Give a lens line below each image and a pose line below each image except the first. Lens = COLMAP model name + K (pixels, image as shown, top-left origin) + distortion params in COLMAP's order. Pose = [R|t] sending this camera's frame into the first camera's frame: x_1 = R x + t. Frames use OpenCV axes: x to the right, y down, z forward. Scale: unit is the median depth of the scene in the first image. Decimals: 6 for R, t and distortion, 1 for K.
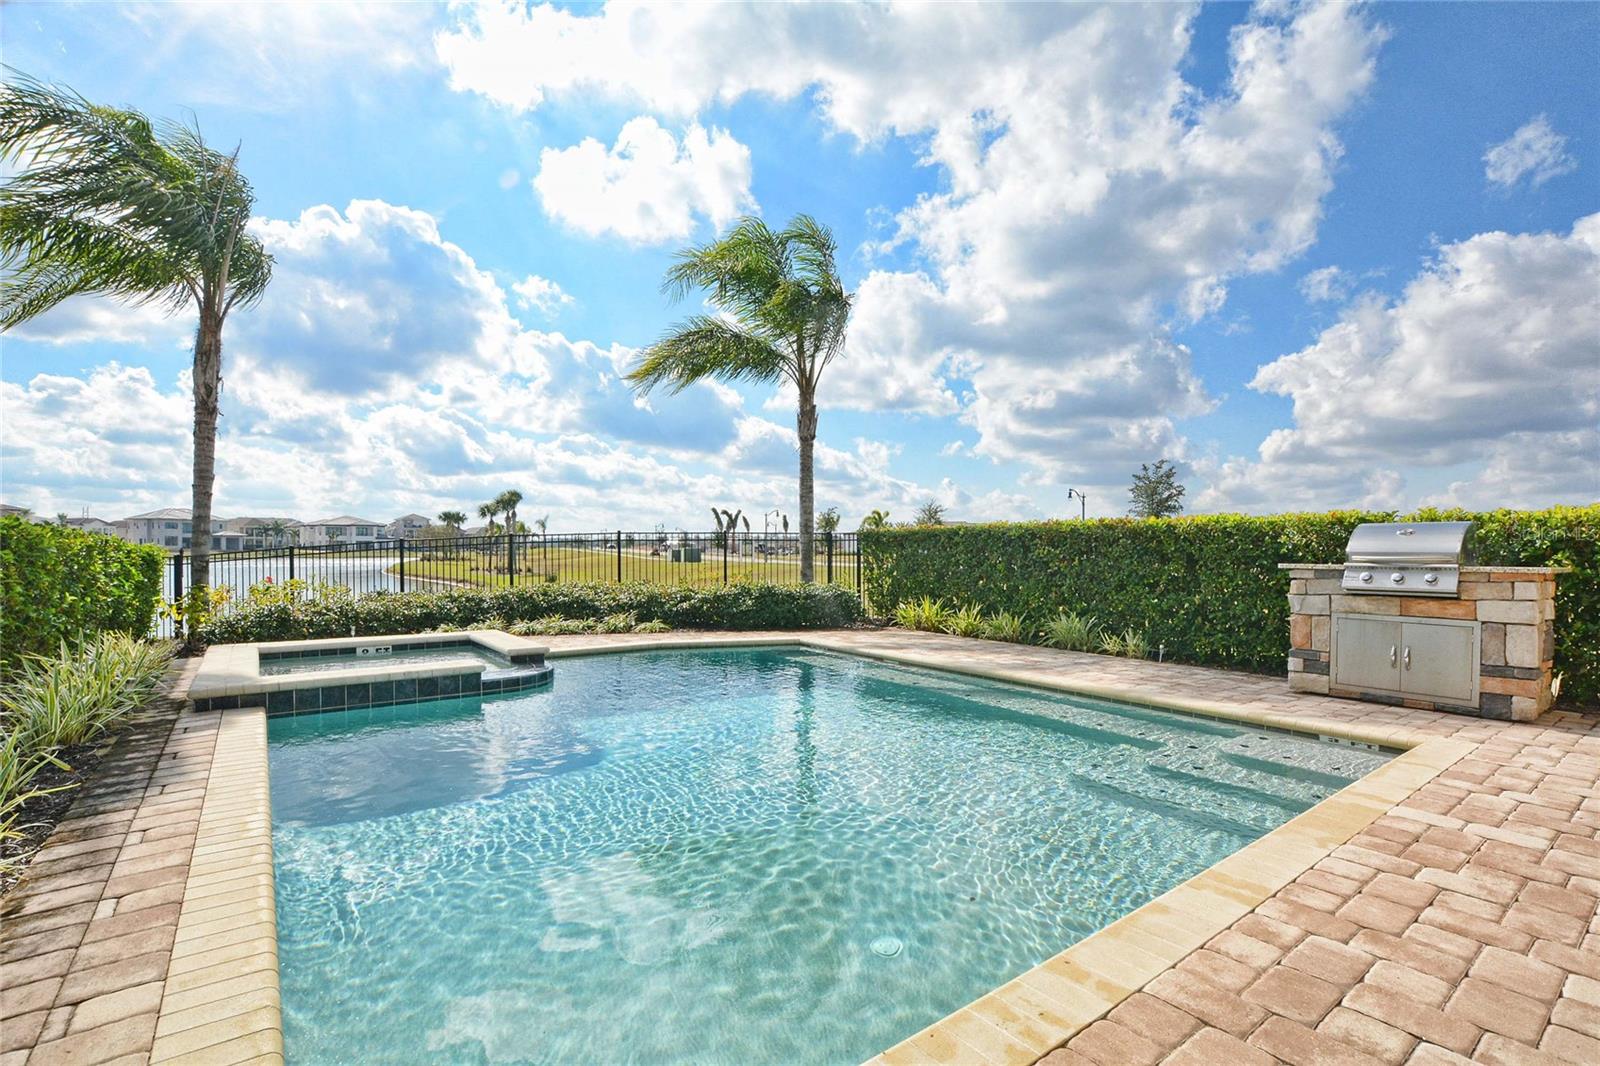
lens RADIAL K [[738.0, 0, 804.8], [0, 738.0, 551.4], [0, 0, 1]] dist [-0.024471, 0.000285]
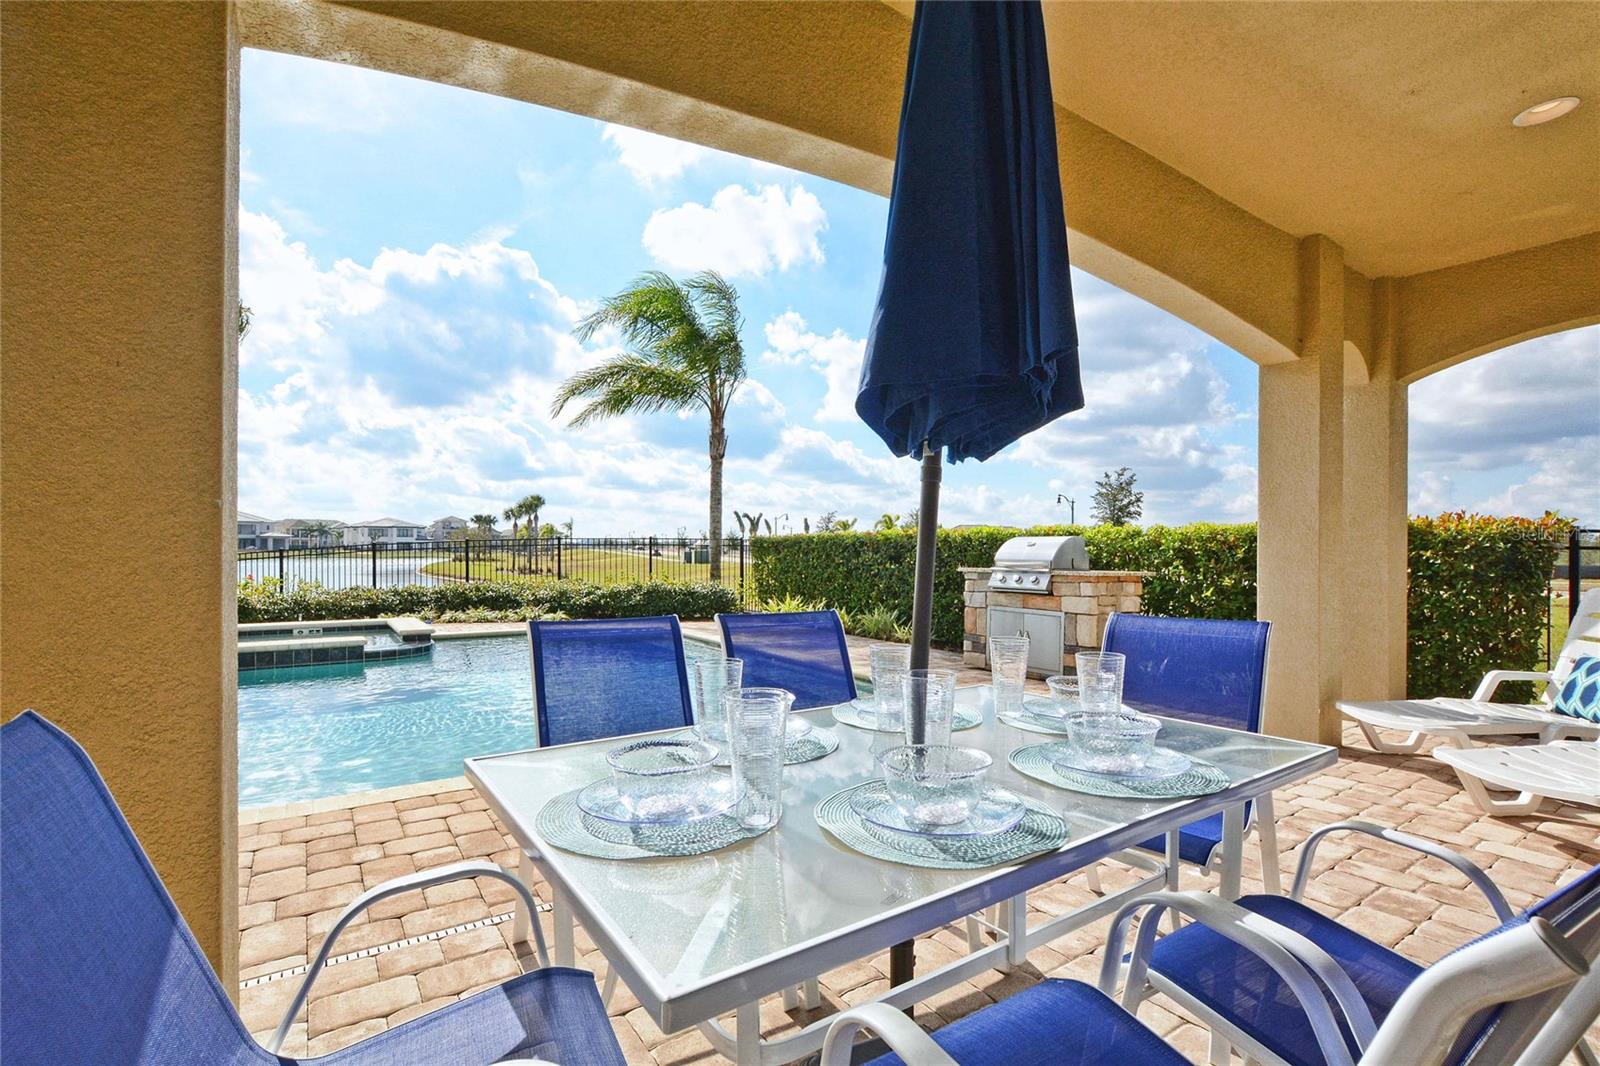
lens RADIAL K [[724.2, 0, 797.2], [0, 724.2, 553.9], [0, 0, 1]] dist [-0.000496, 0.000108]
pose [[0.998839, 0.003827, -0.048013, 0.185719], [-0.003788, 0.999992, 0.000904, -0.003272], [0.048016, -0.000721, 0.998846, -0.128637]]
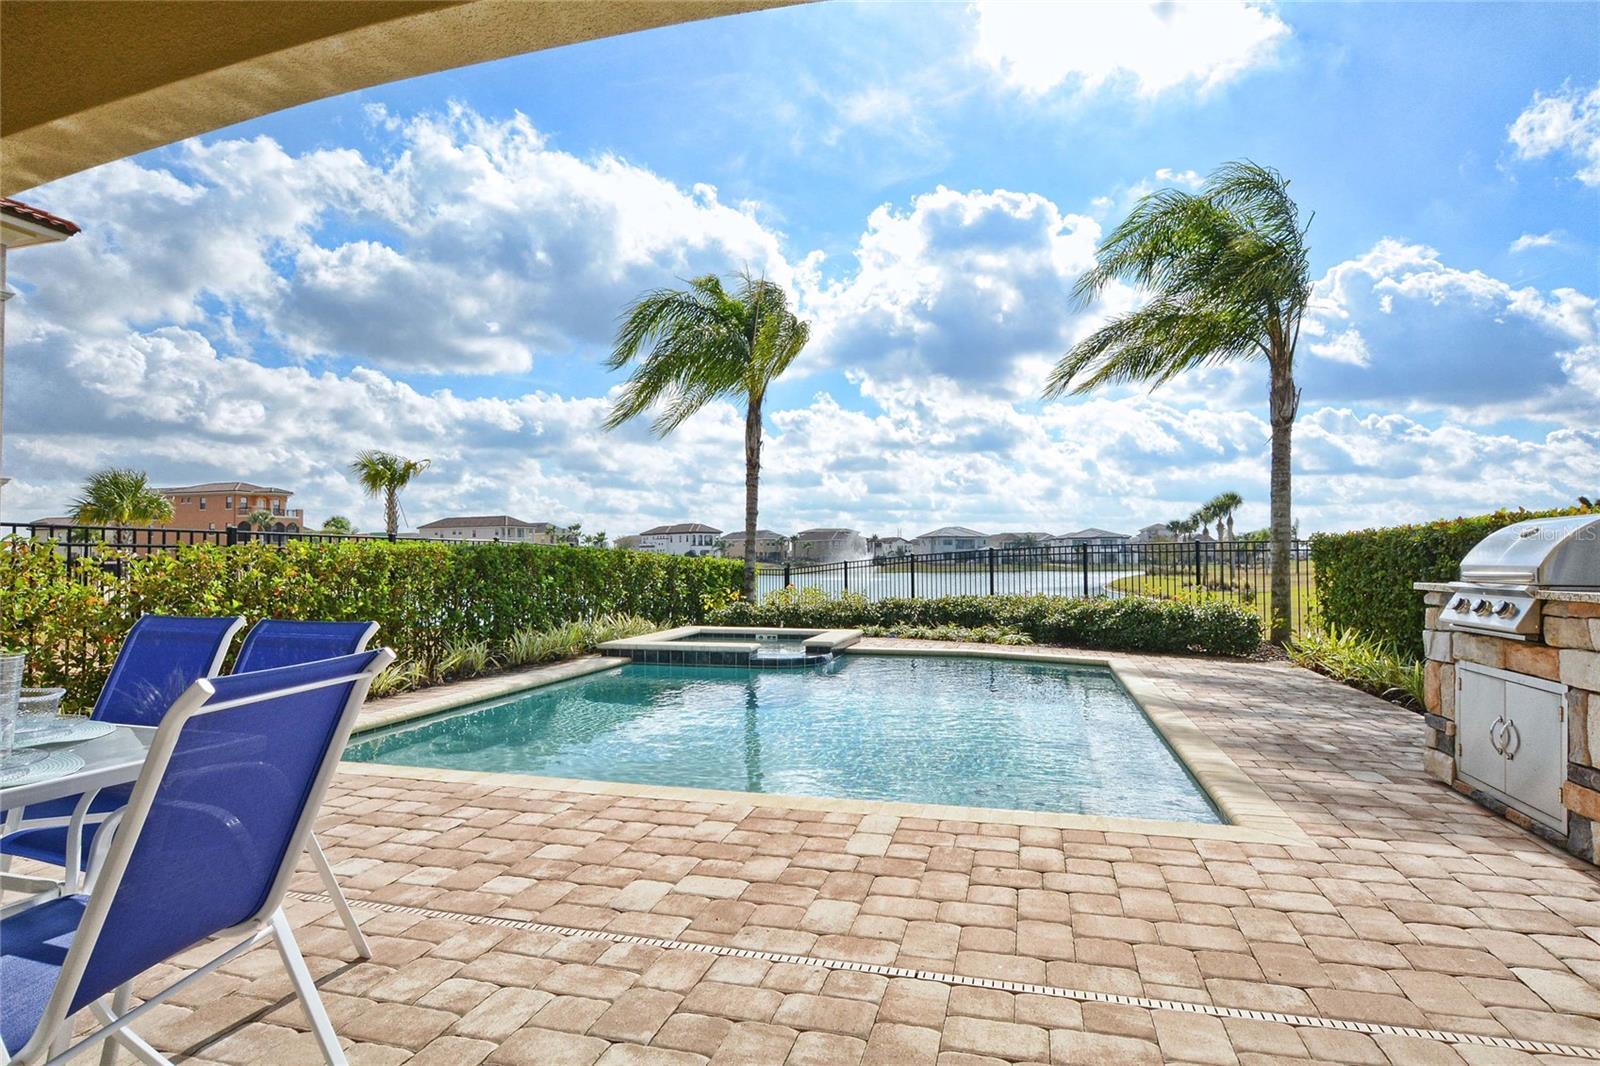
lens RADIAL K [[841.9, 0, 796.1], [0, 841.9, 560.7], [0, 0, 1]] dist [-0.030276, 0.000157]
pose [[0.614228, -0.005243, -0.789111, 0.392273], [0.001790, 0.999985, -0.005251, -0.000227], [0.789127, 0.001813, 0.614228, 0.038965]]
